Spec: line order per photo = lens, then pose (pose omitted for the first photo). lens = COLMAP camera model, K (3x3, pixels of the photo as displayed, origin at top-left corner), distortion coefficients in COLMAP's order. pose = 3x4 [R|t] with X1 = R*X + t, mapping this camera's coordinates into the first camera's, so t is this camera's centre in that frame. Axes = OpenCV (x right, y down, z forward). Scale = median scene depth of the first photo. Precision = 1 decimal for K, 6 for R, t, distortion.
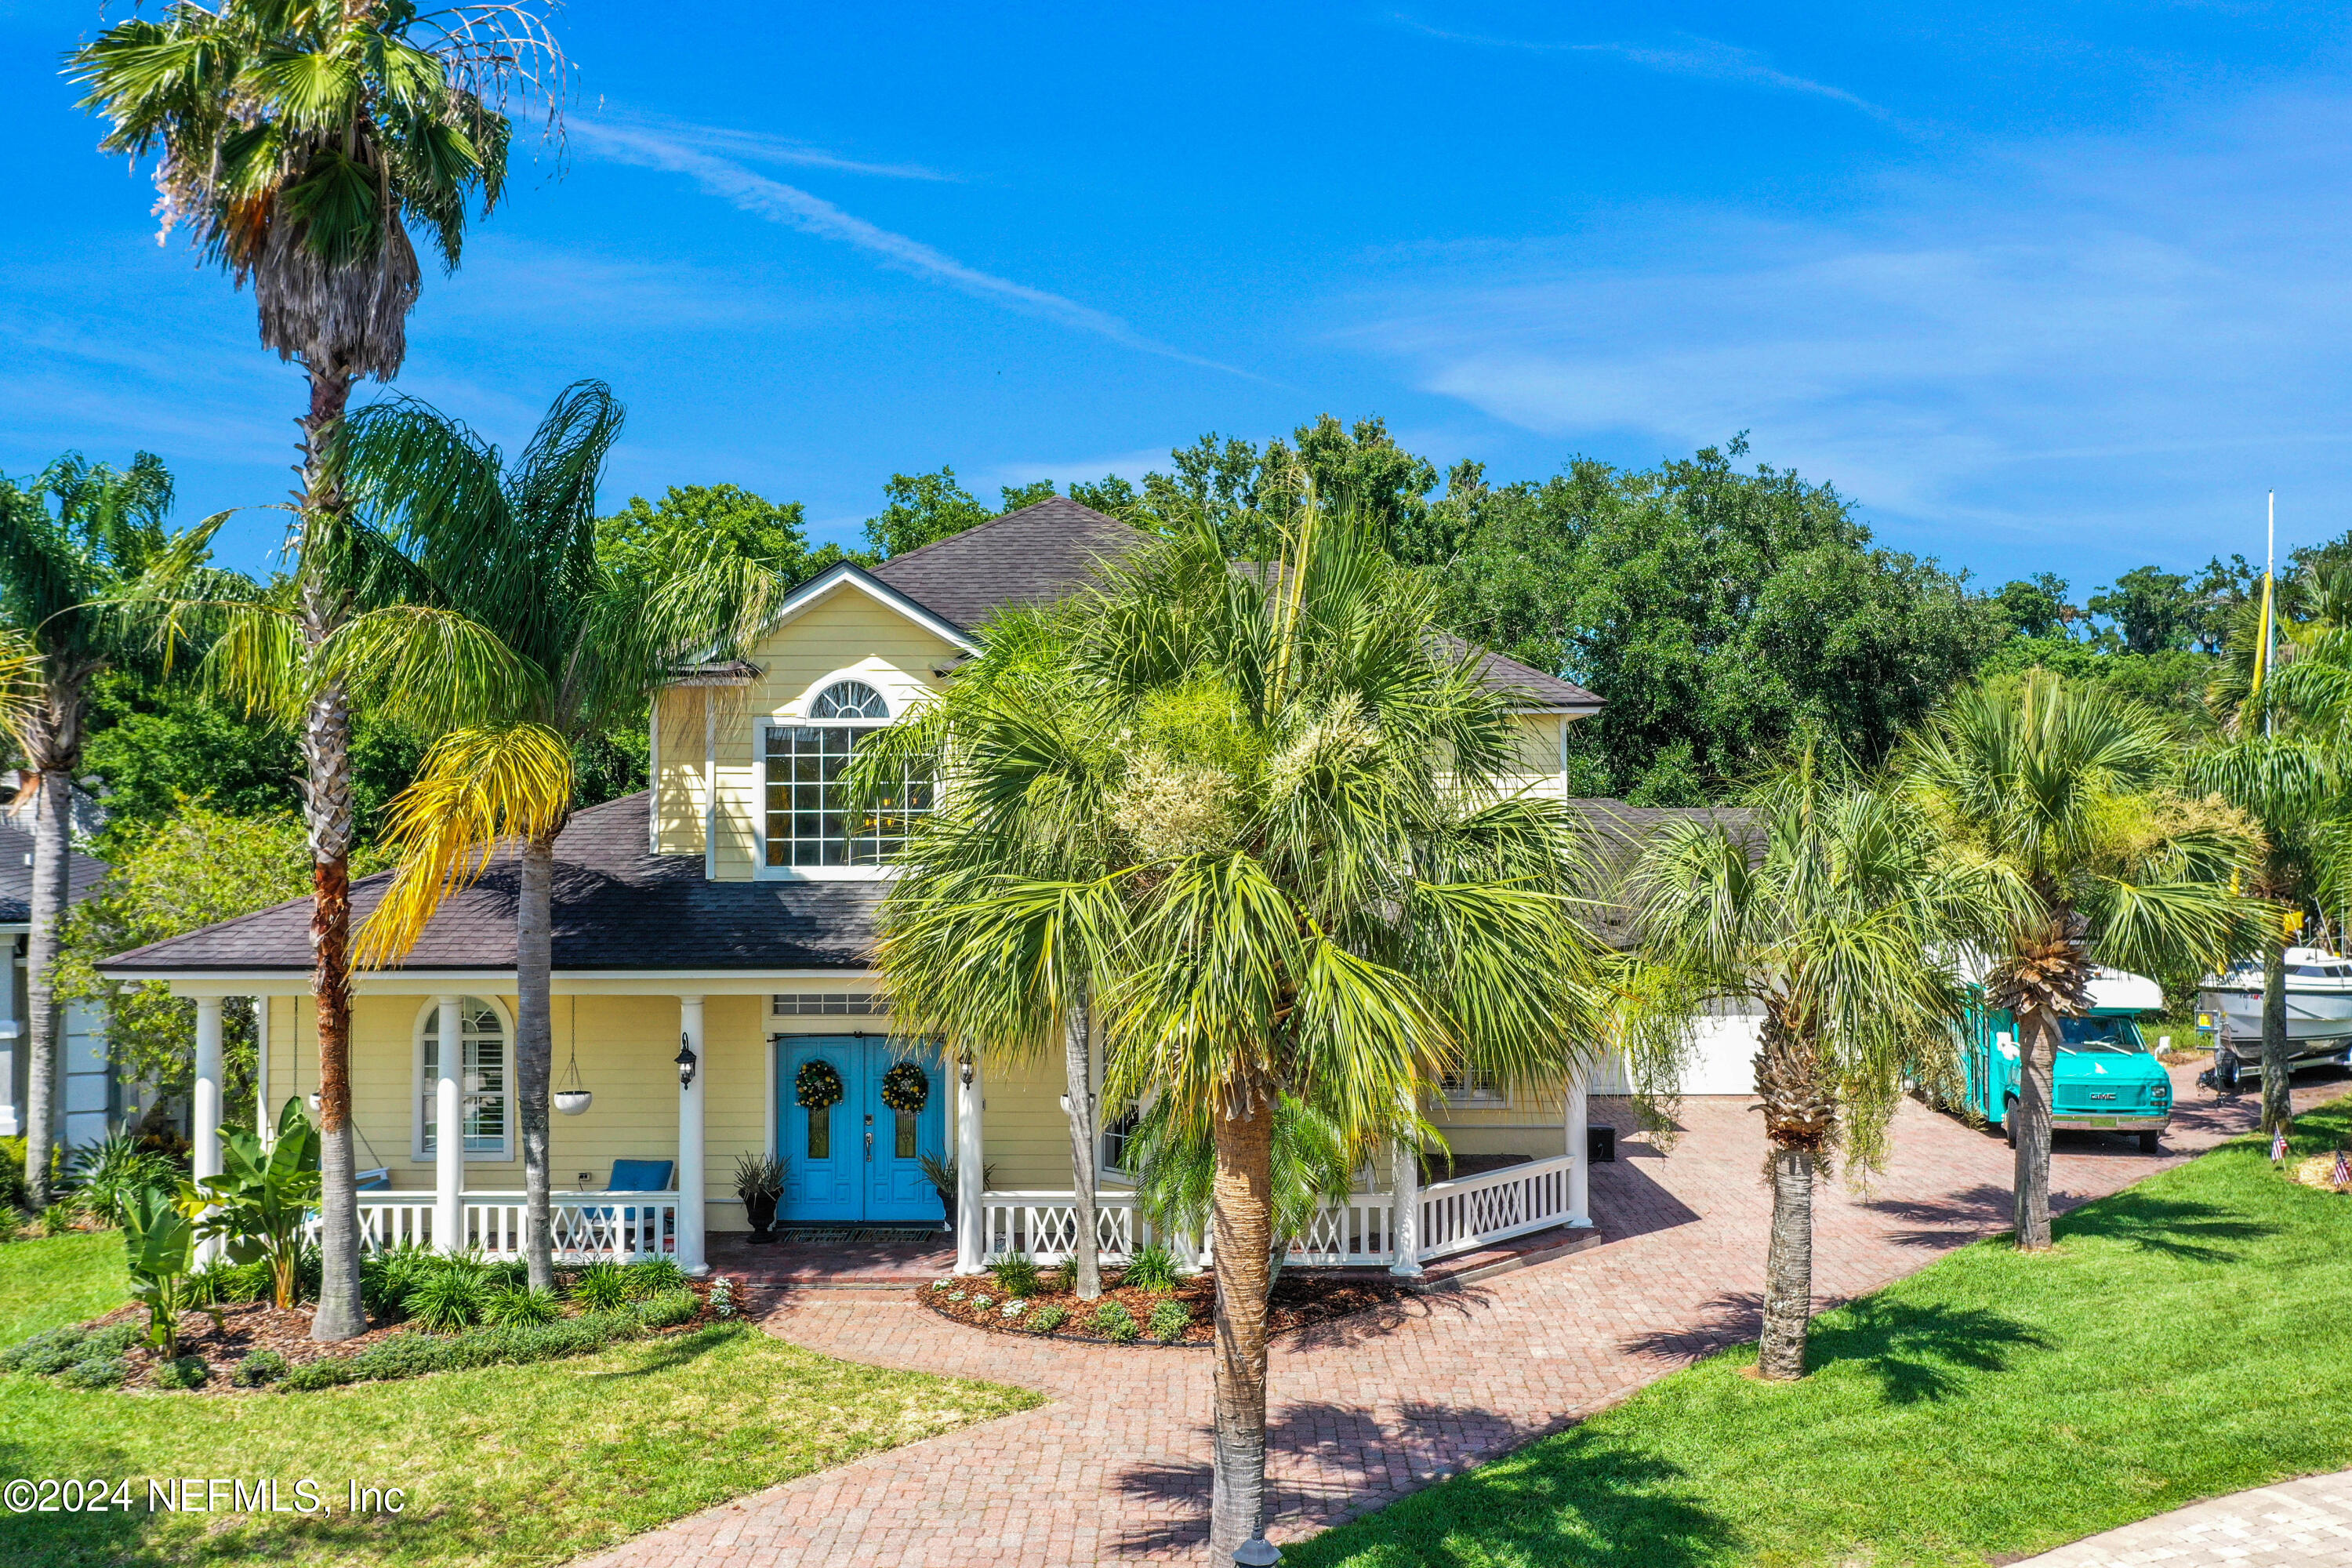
lens RADIAL K [[1898.9, 0, 1176.0], [0, 1898.9, 784.0], [0, 0, 1]] dist [0.013448, 0.001460]
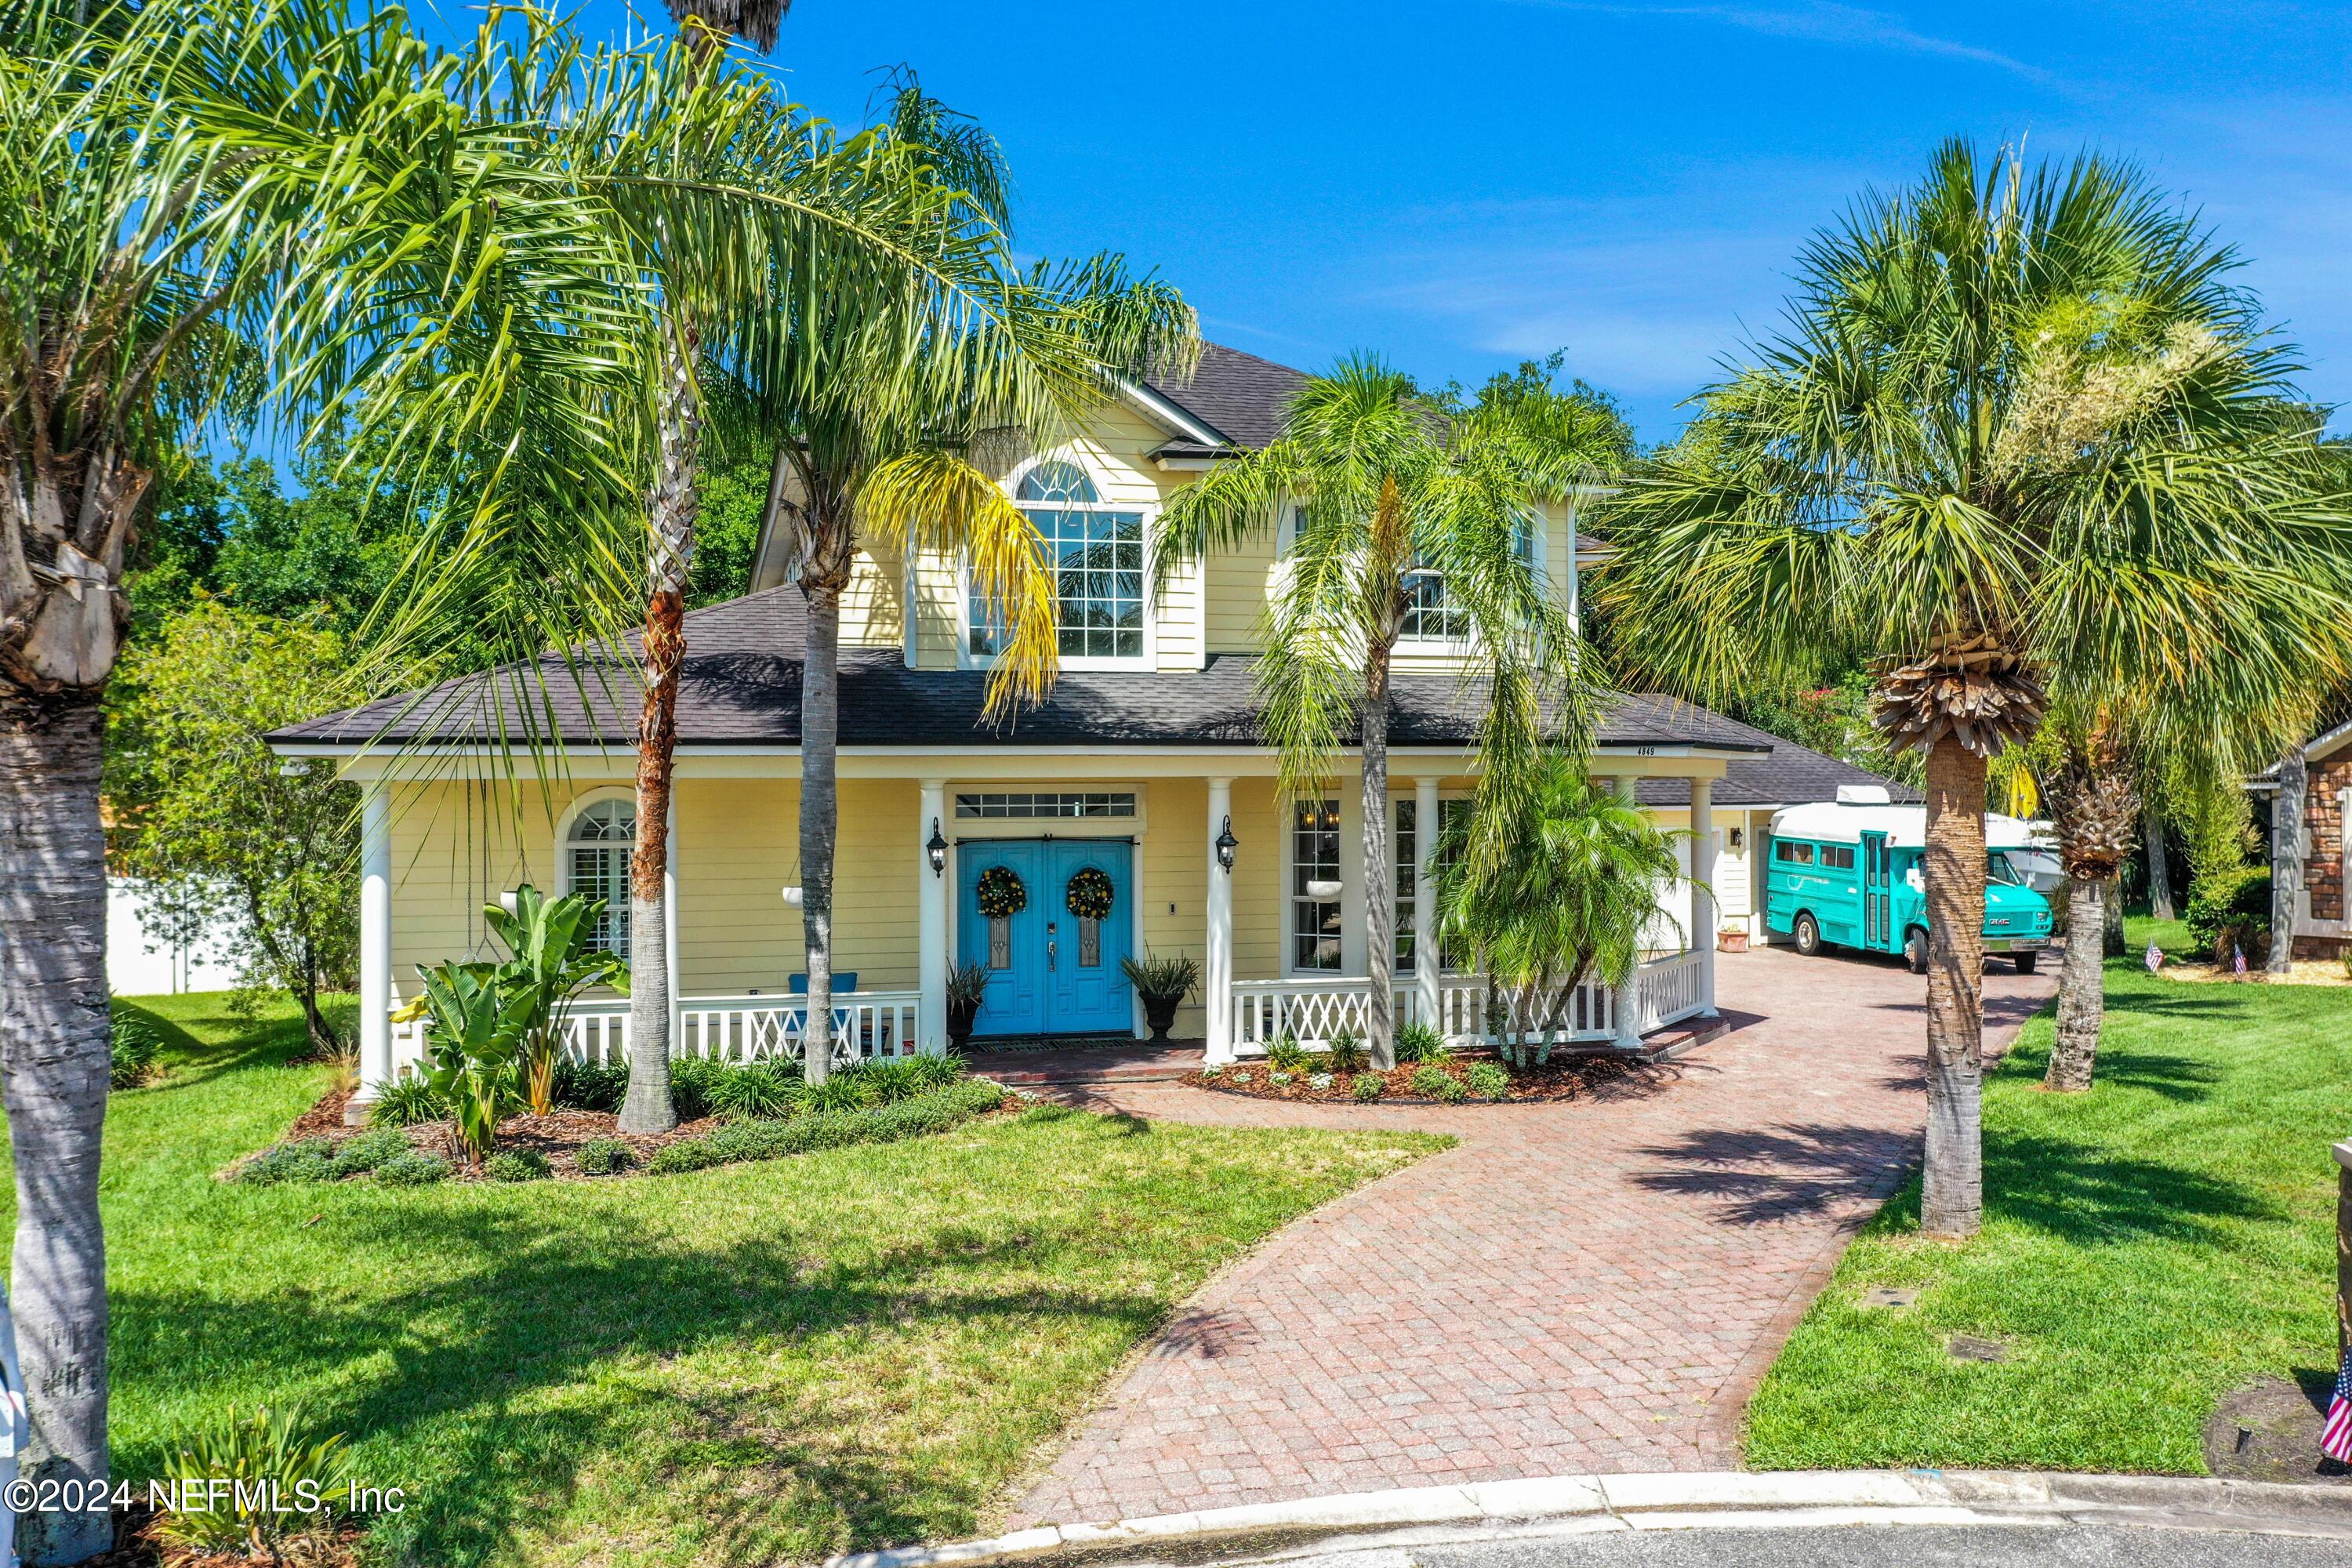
lens RADIAL K [[1890.4, 0, 1176.0], [0, 1890.4, 784.0], [0, 0, 1]] dist [0.018254, -0.003851]
pose [[0.966105, -0.001075, 0.258149, -0.385038], [-0.000608, 0.999979, 0.006440, 0.108432], [-0.258150, -0.006379, 0.966084, 0.069003]]
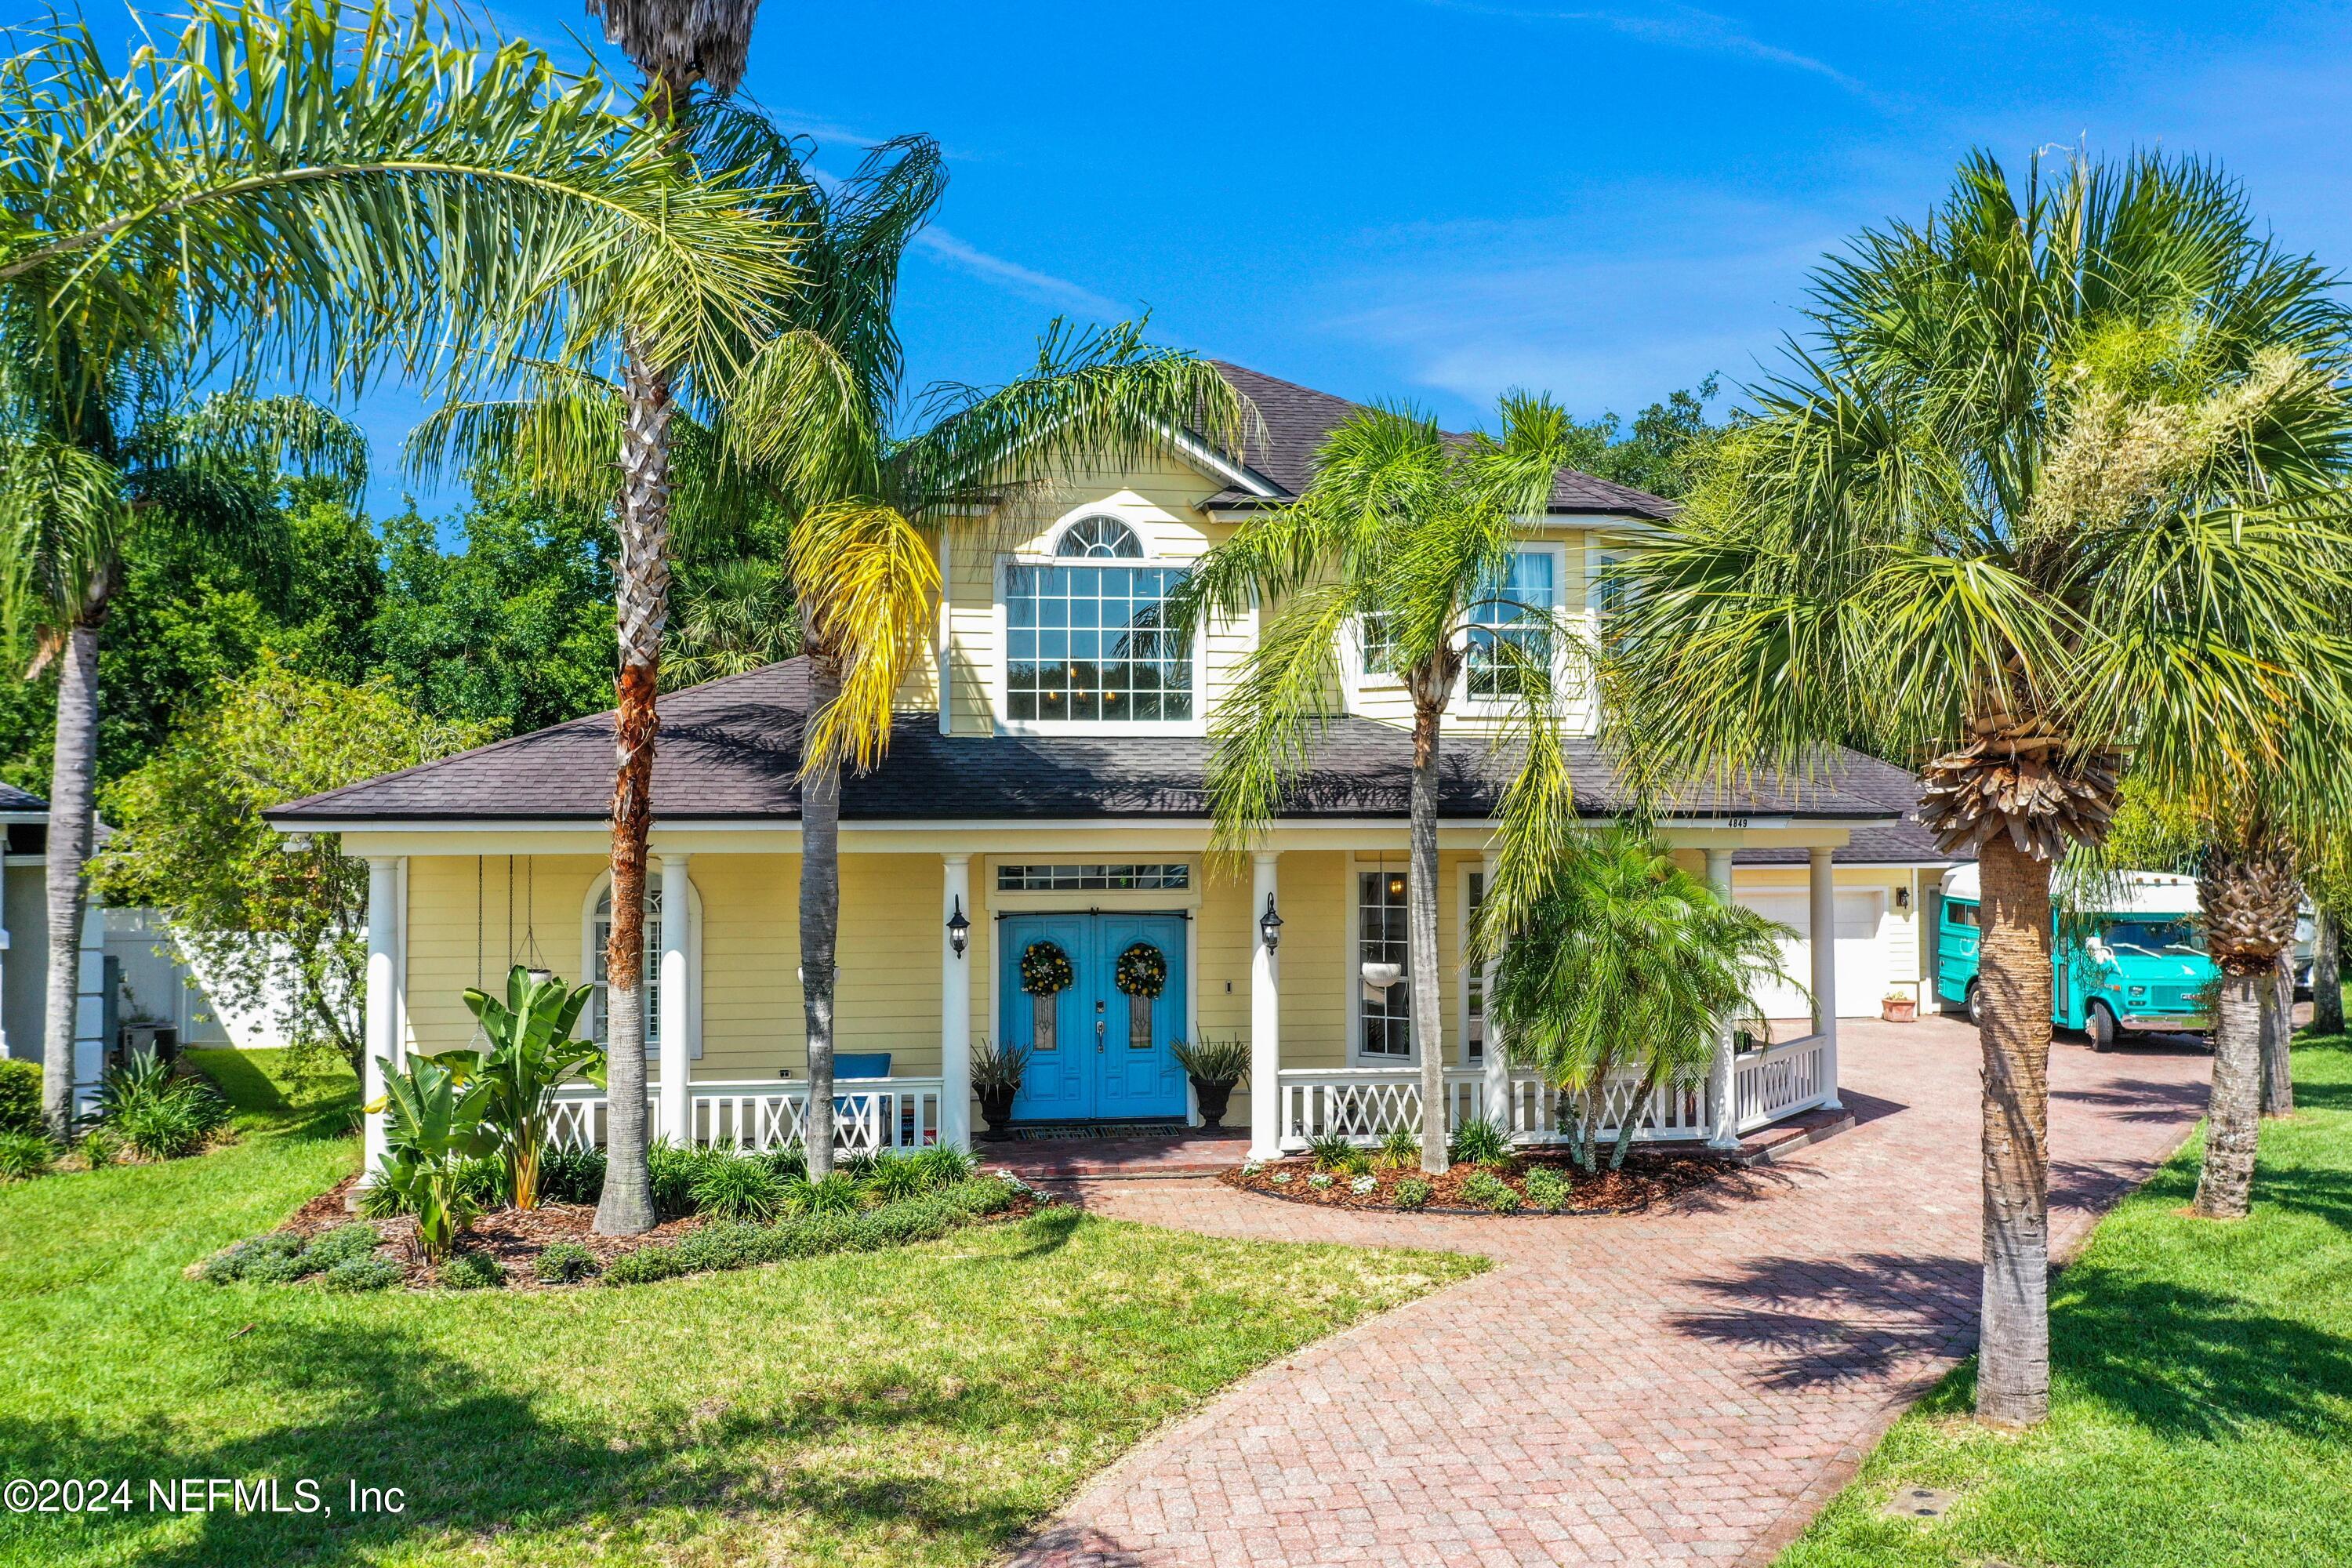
lens RADIAL K [[1890.4, 0, 1176.0], [0, 1890.4, 784.0], [0, 0, 1]] dist [0.018254, -0.003851]
pose [[0.988545, 0.003118, 0.150891, -0.290813], [-0.001489, 0.999939, -0.010906, 0.088914], [-0.150916, 0.010556, 0.988490, 0.112746]]
